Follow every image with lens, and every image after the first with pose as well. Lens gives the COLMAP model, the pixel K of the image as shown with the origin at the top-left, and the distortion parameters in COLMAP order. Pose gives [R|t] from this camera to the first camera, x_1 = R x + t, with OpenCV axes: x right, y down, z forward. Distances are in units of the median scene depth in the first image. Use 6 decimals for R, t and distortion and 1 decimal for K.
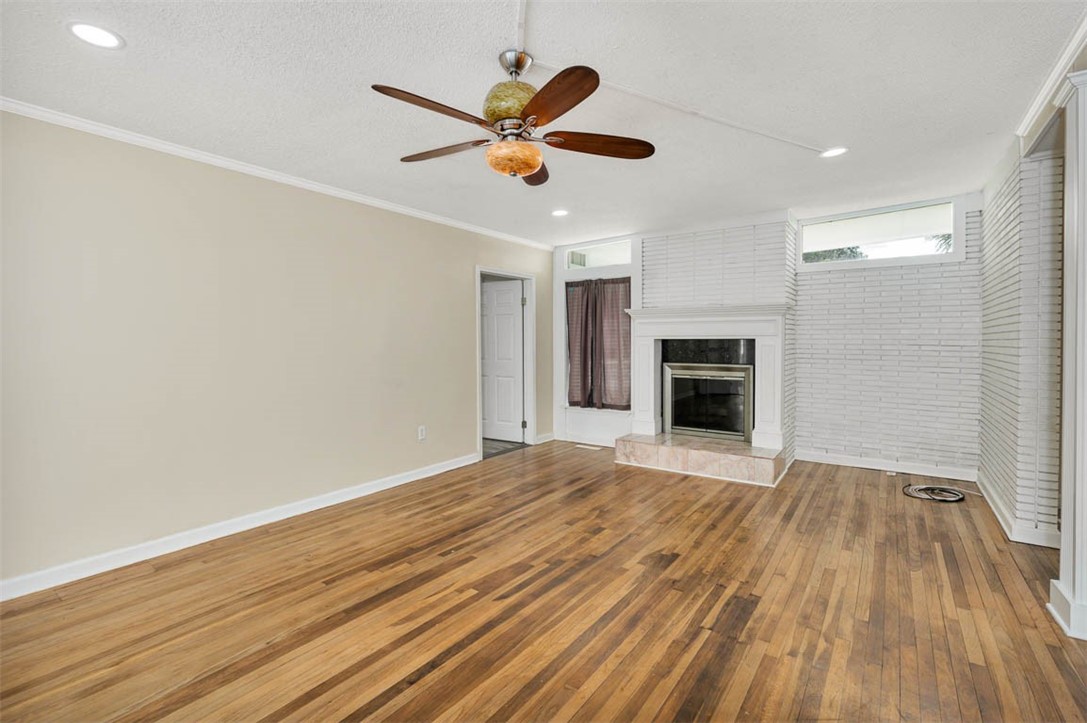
lens RADIAL K [[493.9, 0, 546.5], [0, 493.9, 355.9], [0, 0, 1]] dist [-0.003858, 0.000612]
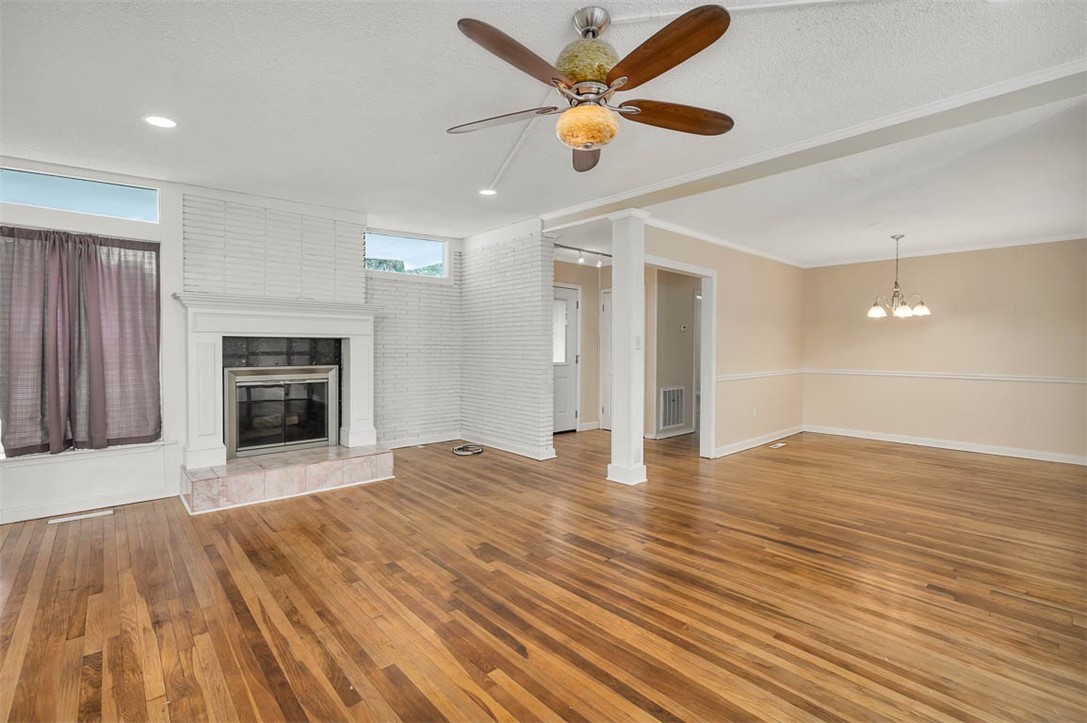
lens RADIAL K [[491.5, 0, 541.4], [0, 491.5, 358.7], [0, 0, 1]] dist [-0.006010, 0.000846]
pose [[0.217936, -0.020773, 0.975742, -0.627207], [0.026299, 0.999535, 0.015406, 0.003068], [-0.975609, 0.022303, 0.218381, 0.578988]]
